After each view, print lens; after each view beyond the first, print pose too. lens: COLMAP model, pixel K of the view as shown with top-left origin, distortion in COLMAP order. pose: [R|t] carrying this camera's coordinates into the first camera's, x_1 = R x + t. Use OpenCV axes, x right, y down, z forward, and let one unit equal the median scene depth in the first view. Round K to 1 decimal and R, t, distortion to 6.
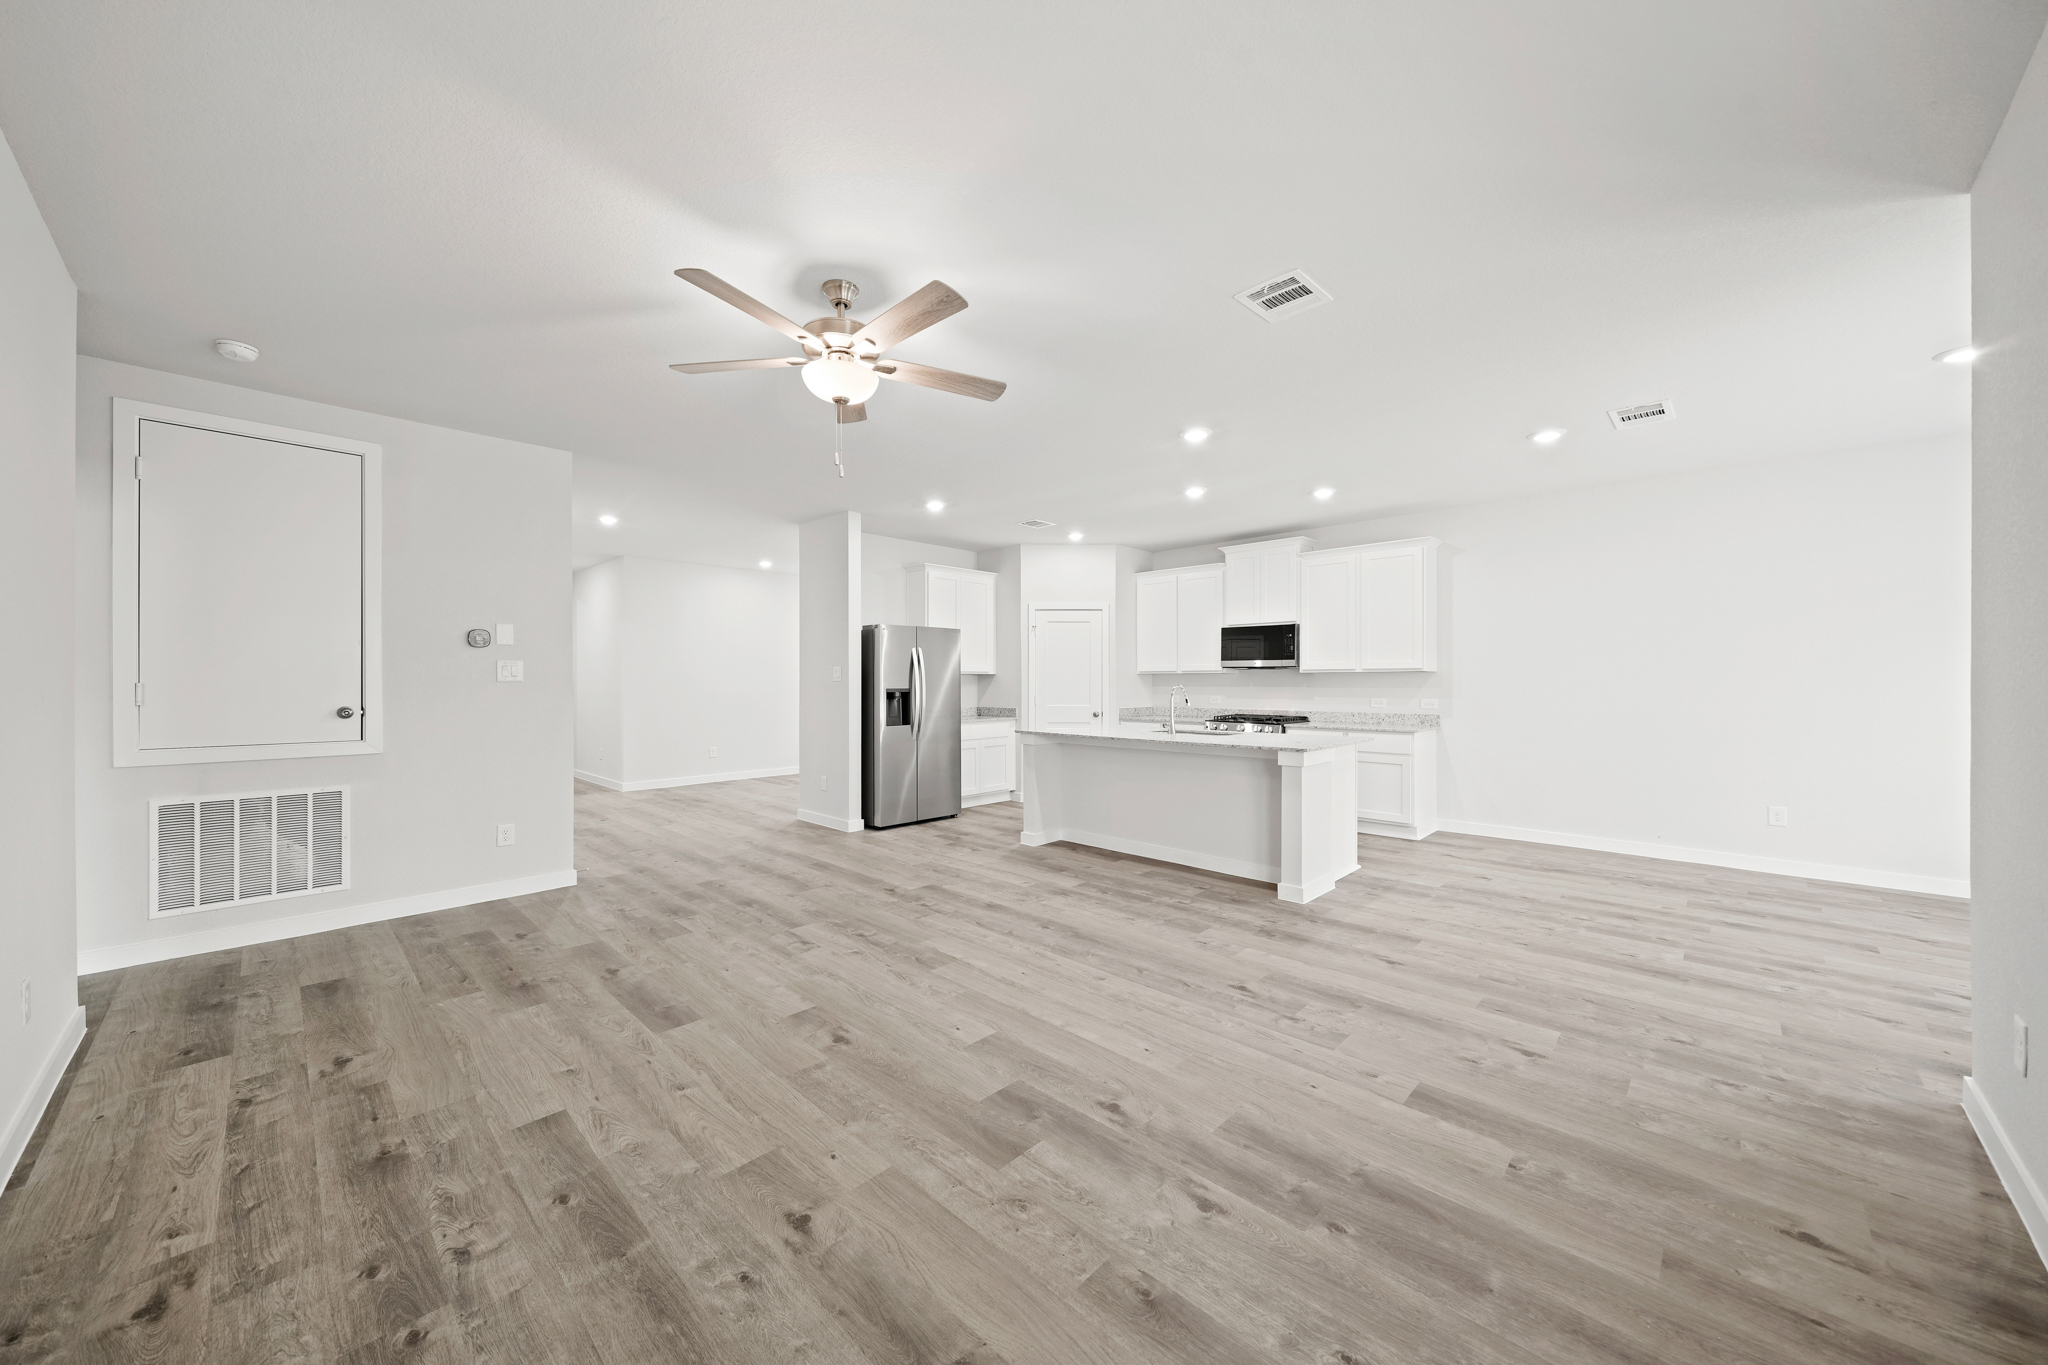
lens RADIAL K [[732.9, 0, 1027.8], [0, 732.9, 681.2], [0, 0, 1]] dist [0.008684, -0.000982]
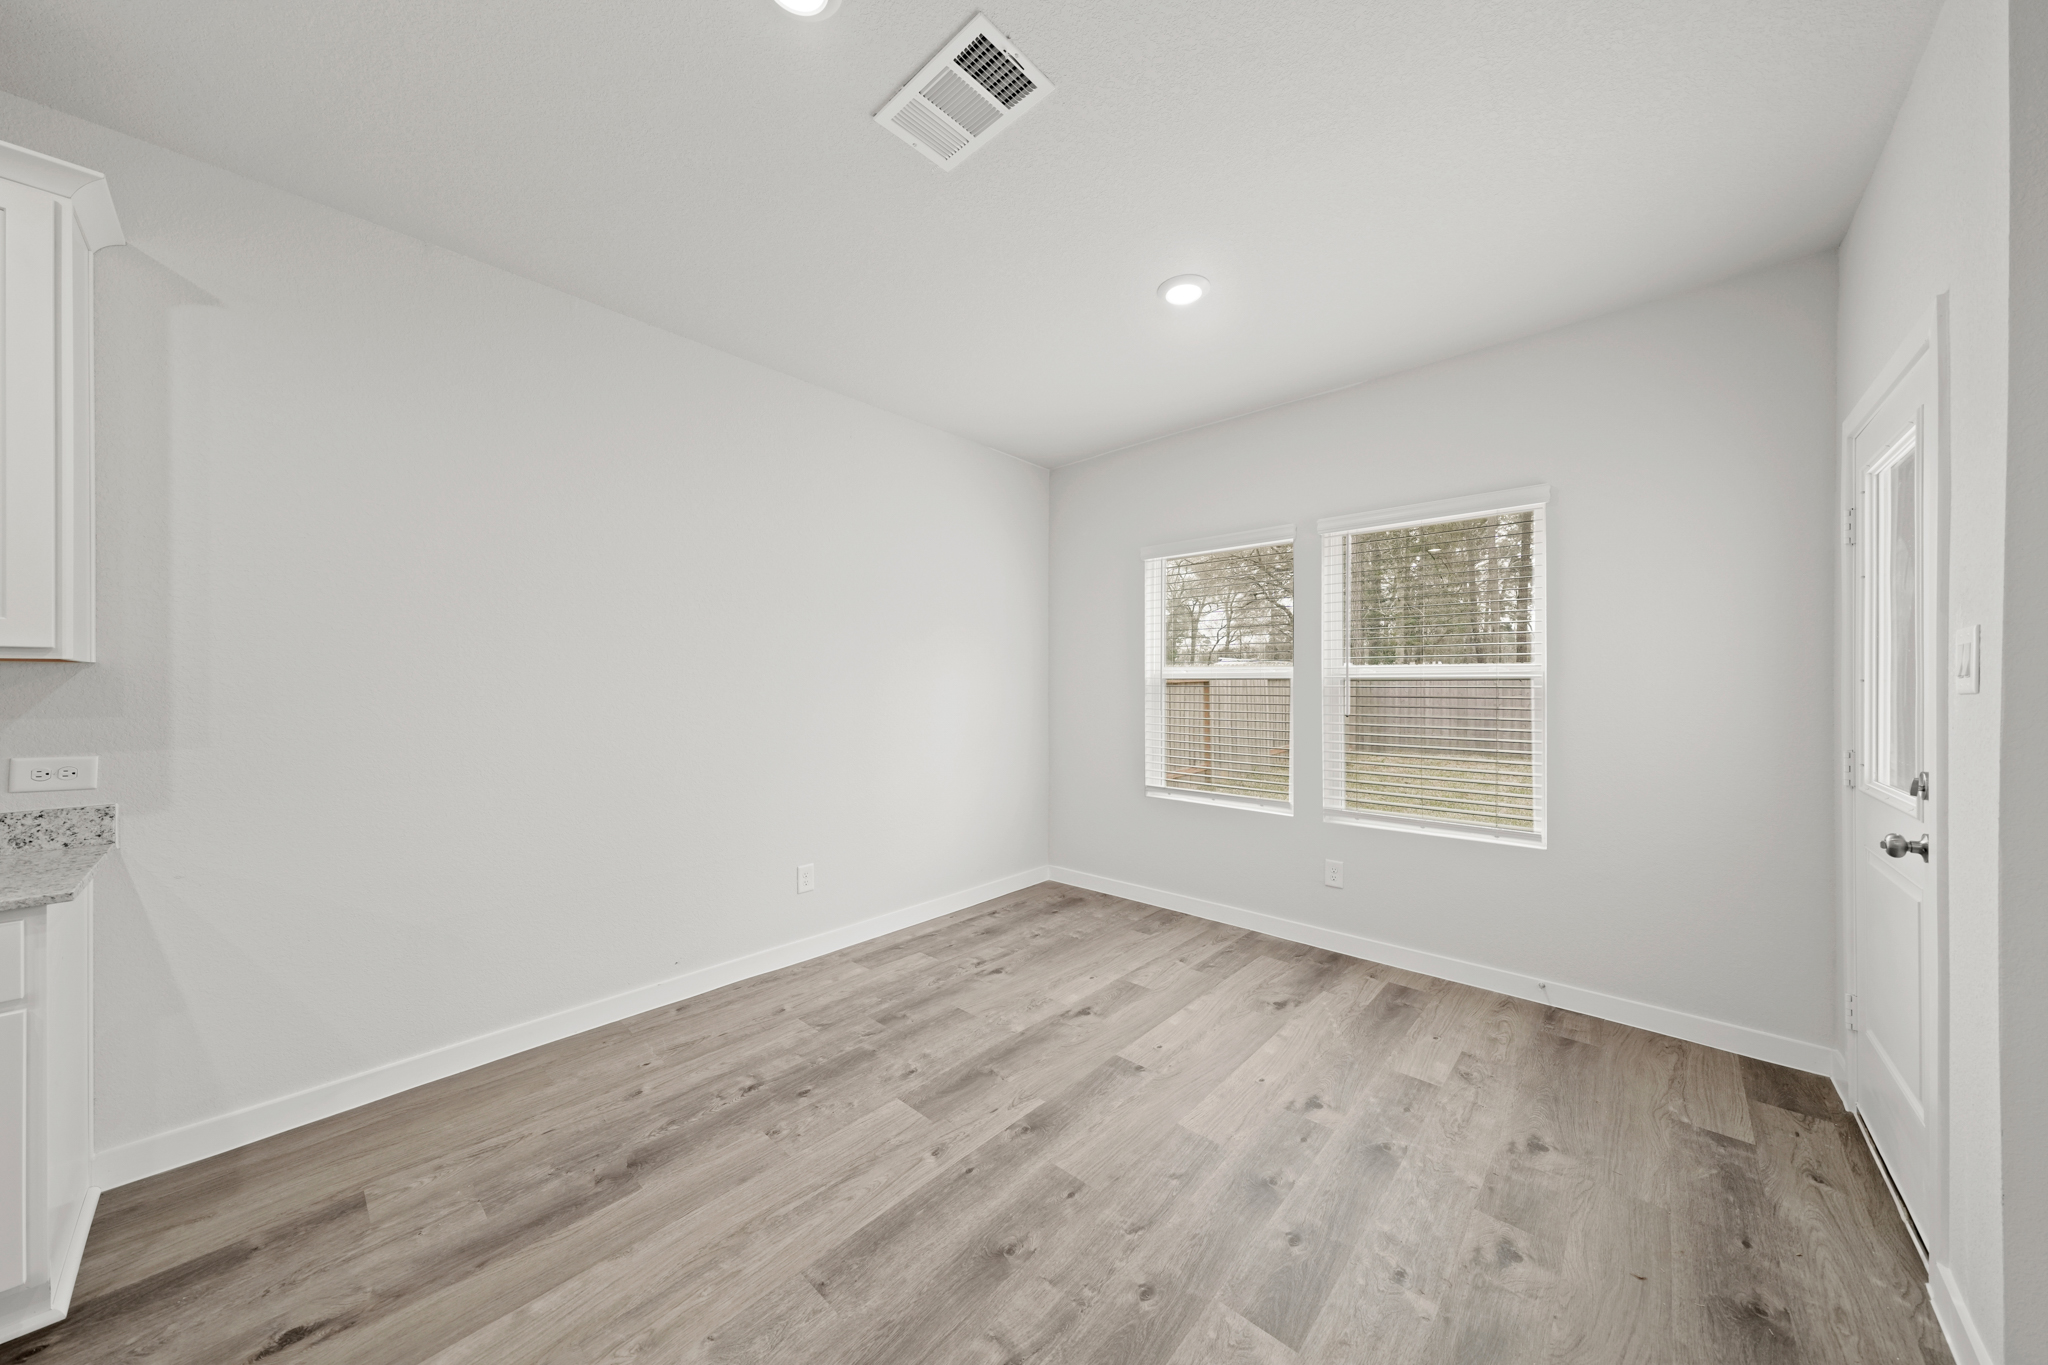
lens RADIAL K [[692.2, 0, 1012.2], [0, 692.2, 689.9], [0, 0, 1]] dist [0.014981, 0.000207]
pose [[-0.010019, -0.001953, 0.999948, 0.480034], [0.003800, 0.999991, 0.001991, -0.002449], [-0.999943, 0.003820, -0.010011, 1.147672]]
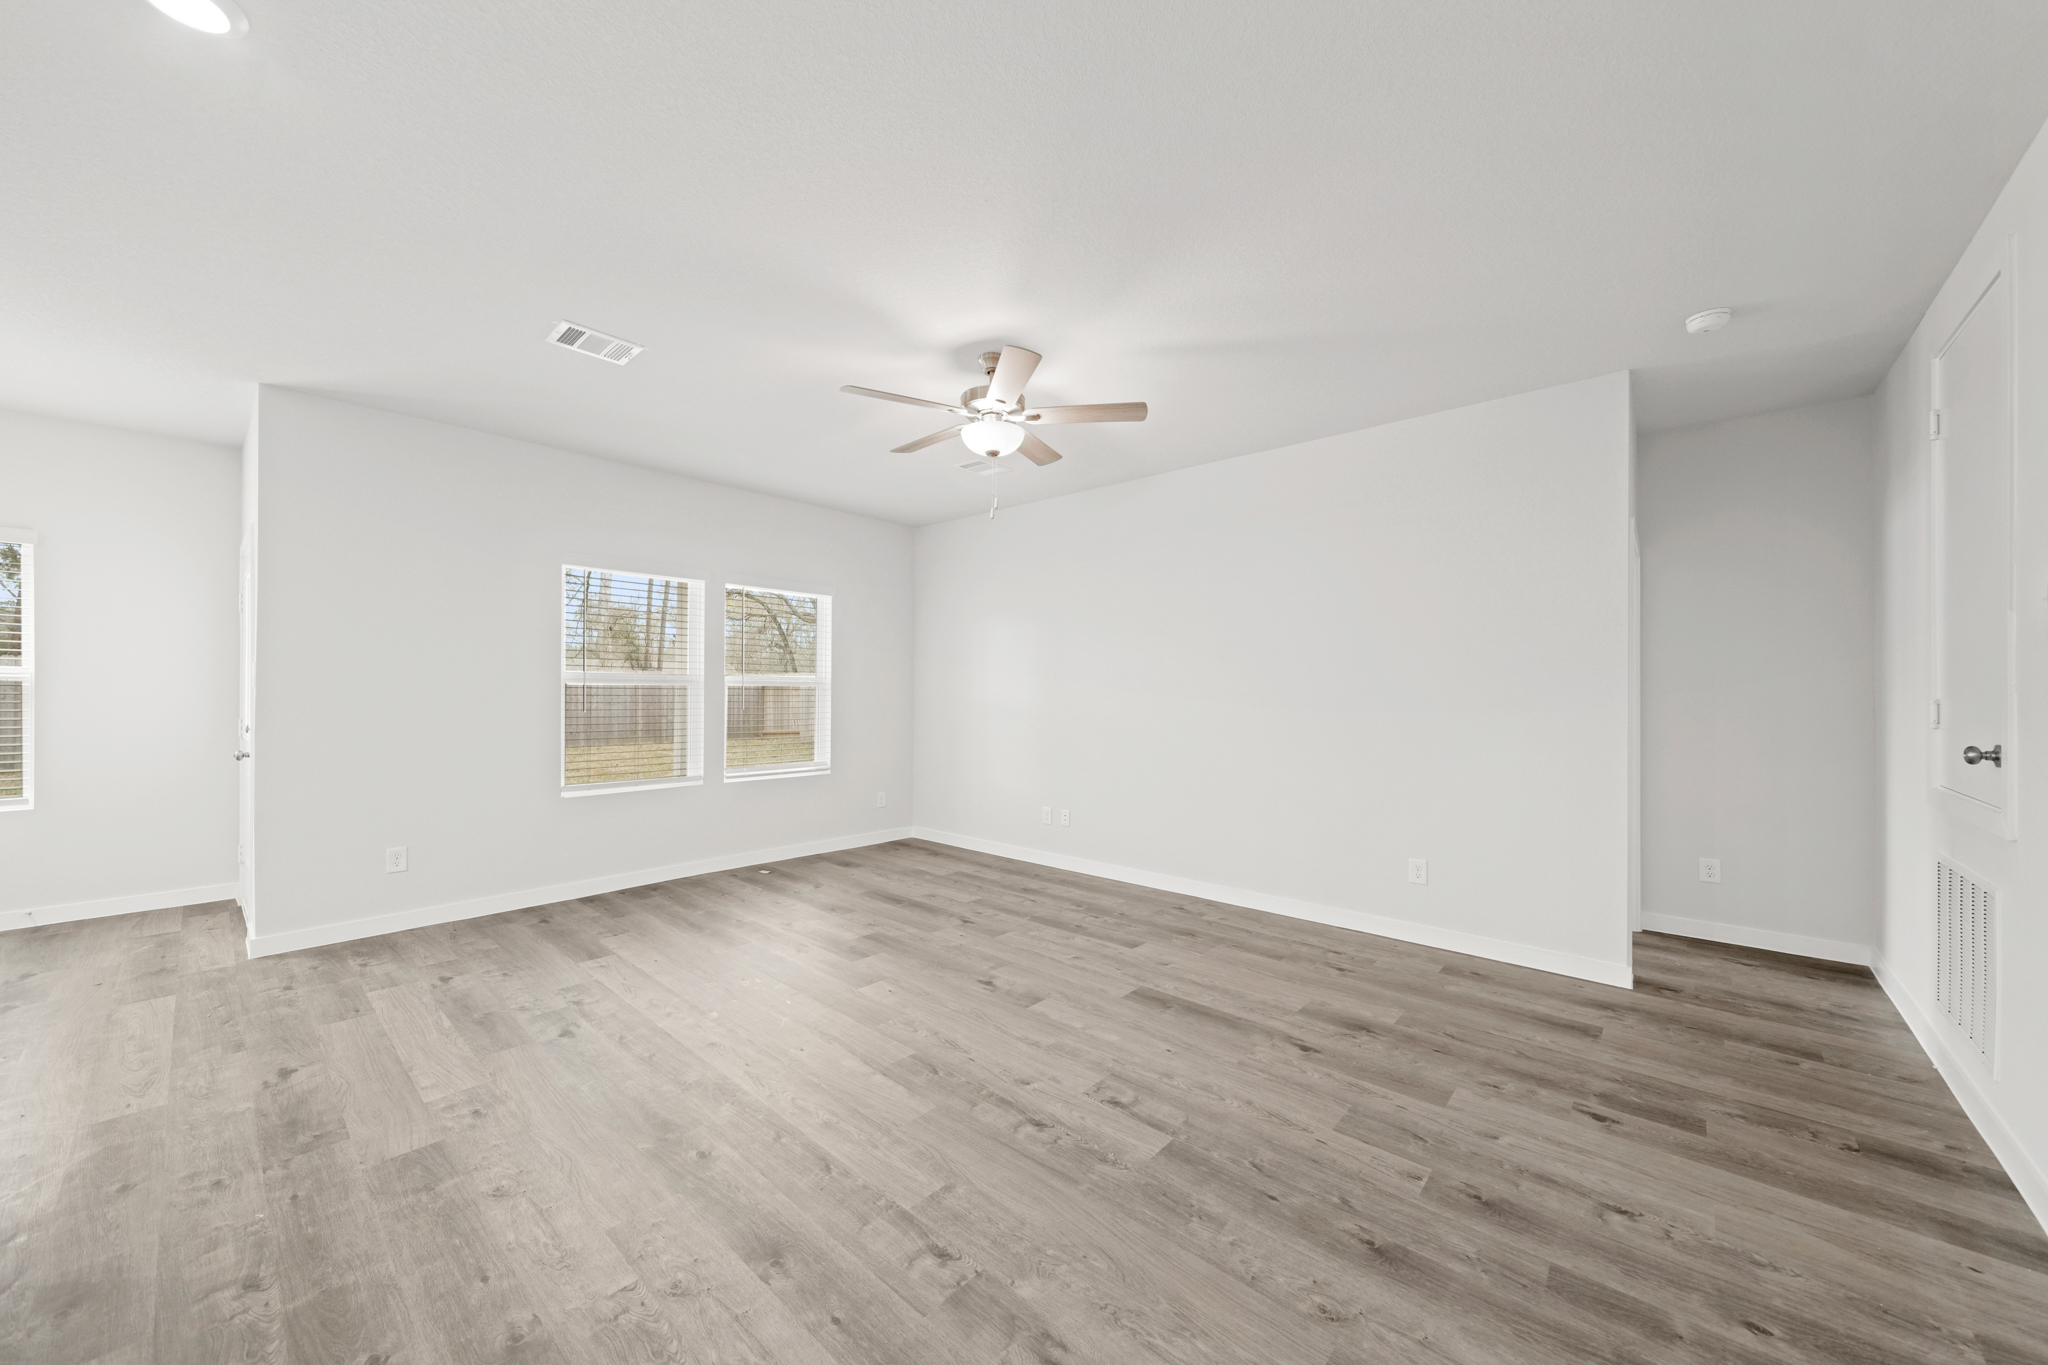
lens RADIAL K [[732.9, 0, 1023.2], [0, 732.9, 679.3], [0, 0, 1]] dist [0.008684, -0.000982]
pose [[-0.999412, -0.003998, -0.034049, -0.209314], [-0.003588, 0.999920, -0.012102, -0.004915], [0.034094, -0.011973, -0.999347, 1.721102]]
